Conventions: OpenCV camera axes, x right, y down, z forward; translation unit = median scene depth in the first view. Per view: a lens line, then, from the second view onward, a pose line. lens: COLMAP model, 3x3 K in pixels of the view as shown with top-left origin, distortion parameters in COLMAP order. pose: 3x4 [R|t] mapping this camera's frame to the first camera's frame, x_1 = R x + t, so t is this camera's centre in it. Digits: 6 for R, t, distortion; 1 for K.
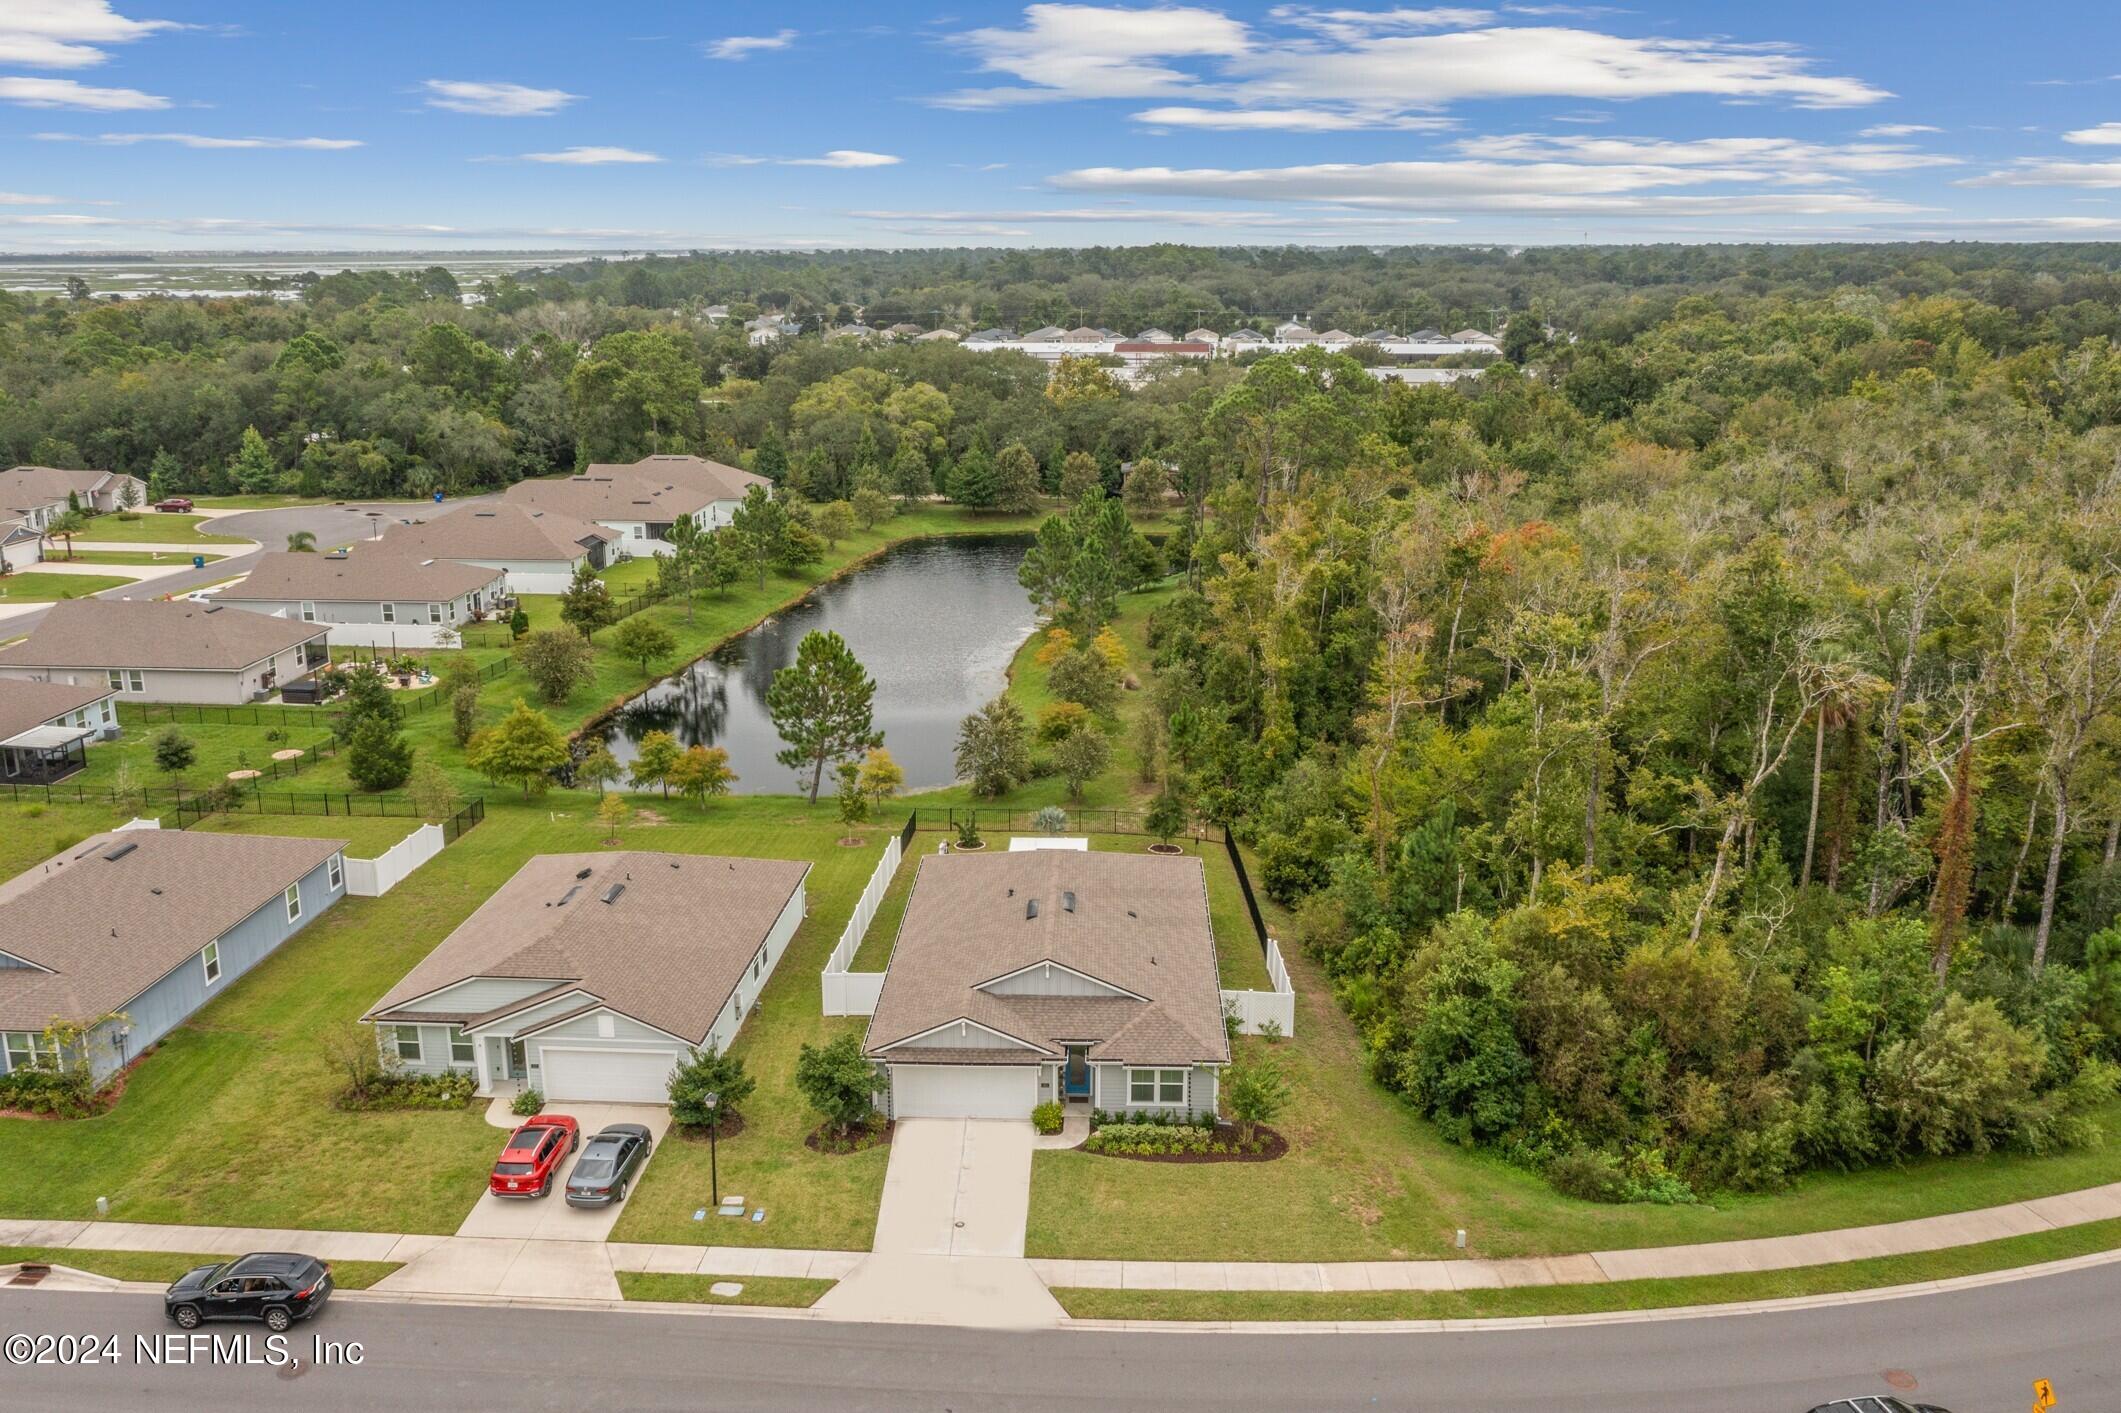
lens RADIAL K [[1675.5, 0, 1143.5], [0, 1675.5, 711.8], [0, 0, 1]] dist [-0.024287, -0.003848]
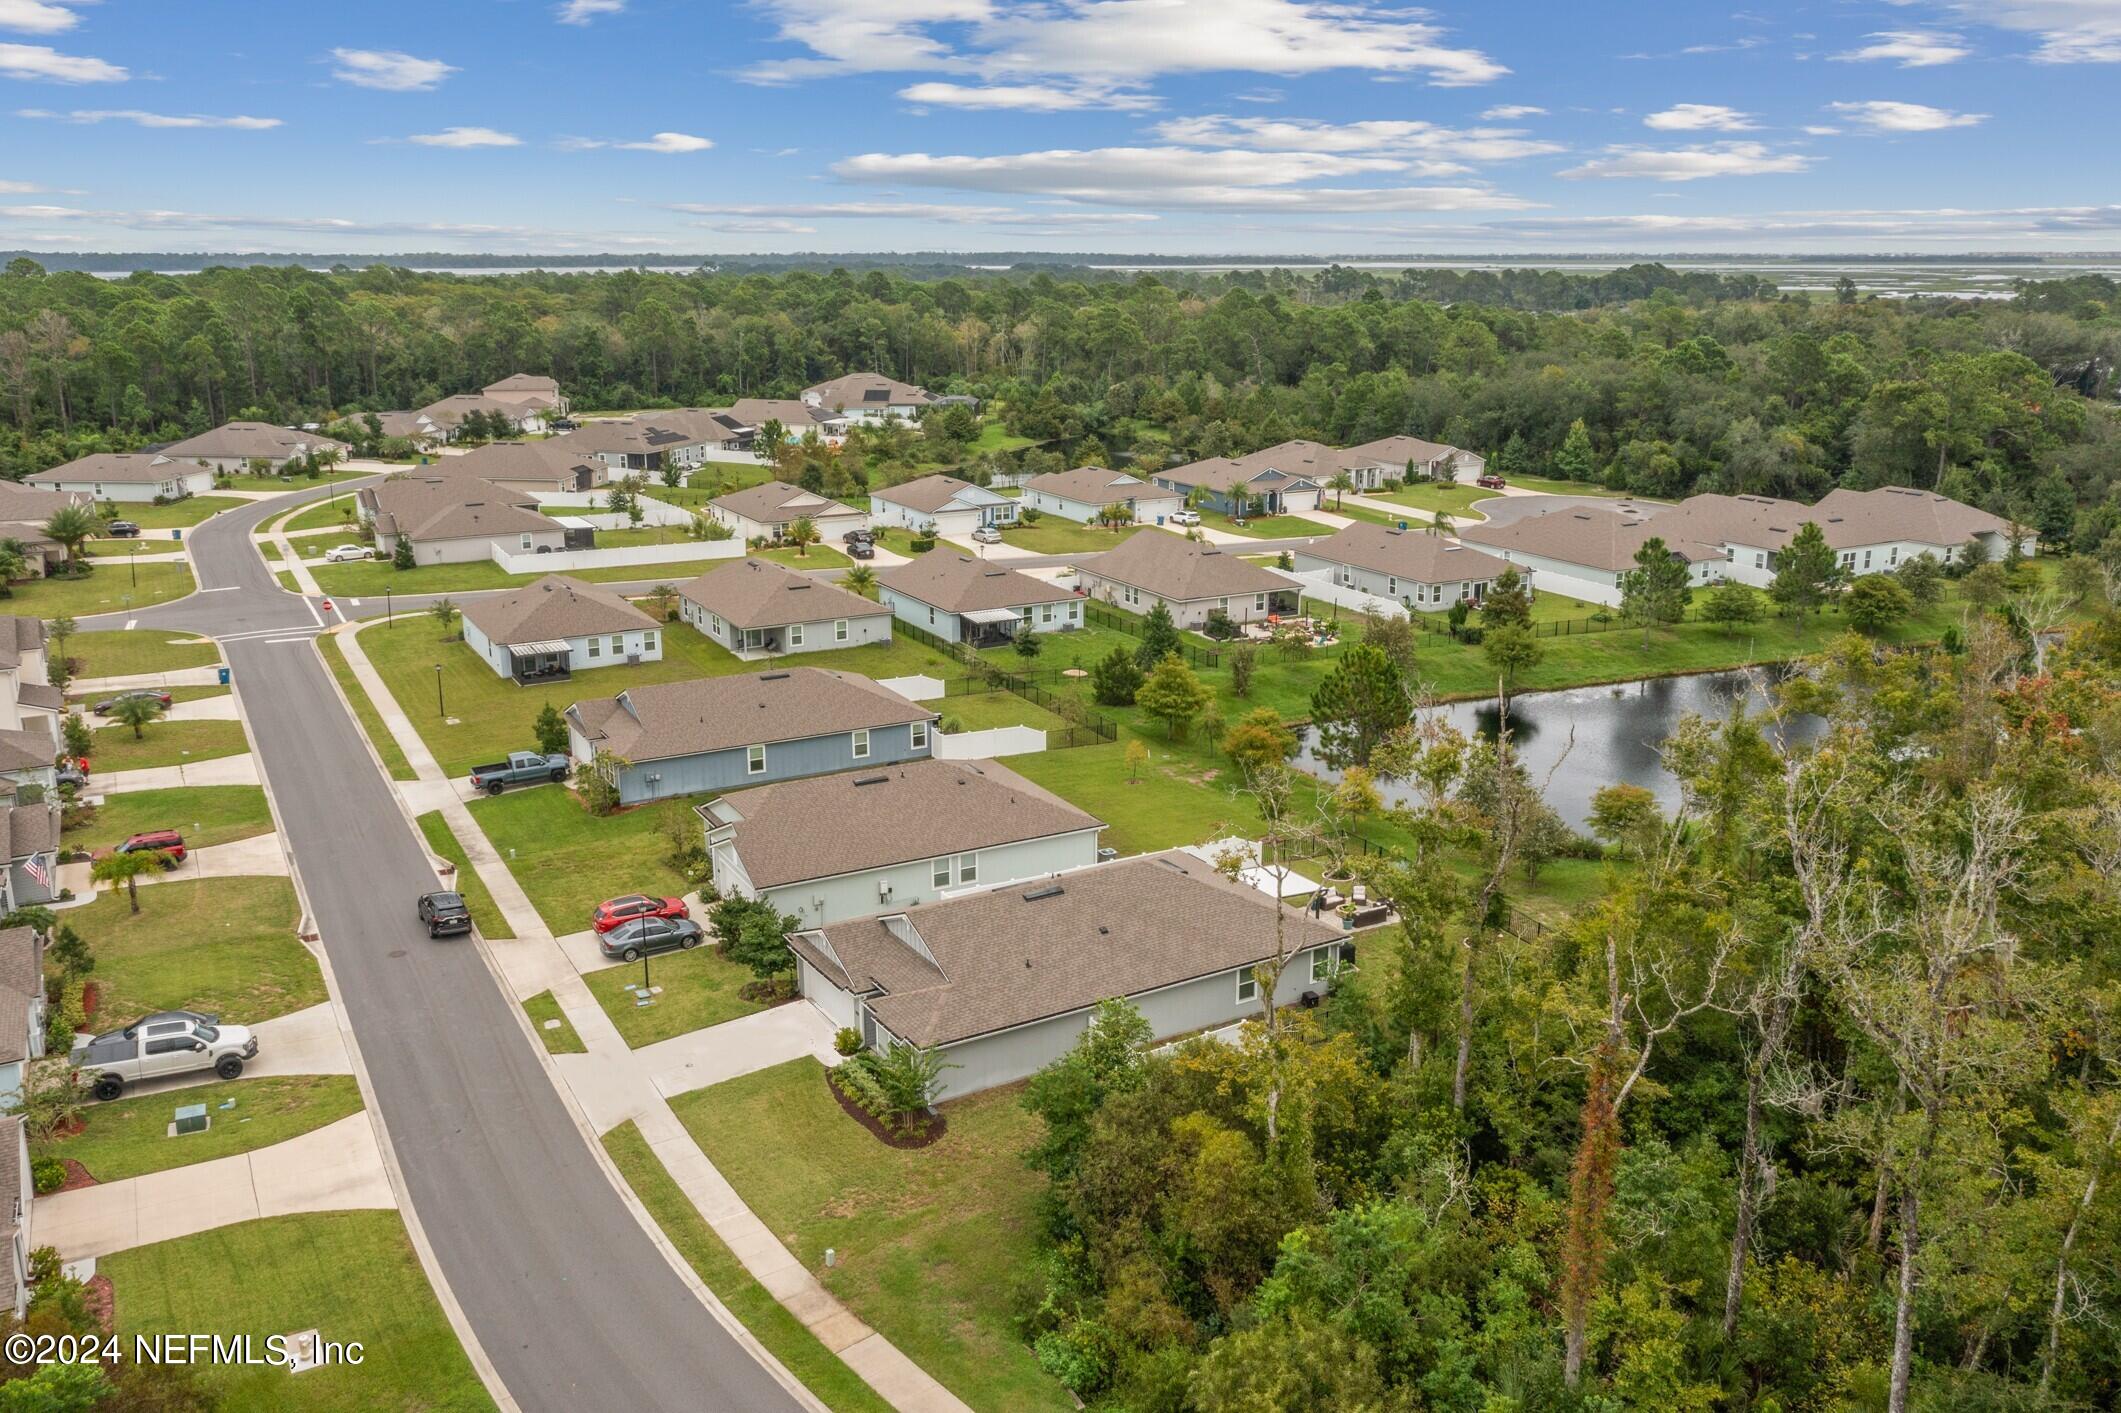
lens RADIAL K [[1767.8, 0, 1192.8], [0, 1767.8, 750.6], [0, 0, 1]] dist [-0.007293, -0.143123]
pose [[0.534017, 0.226385, -0.814601, 0.596321], [-0.221971, 0.967228, 0.123287, -0.087323], [0.815815, 0.114980, 0.566767, 0.292497]]
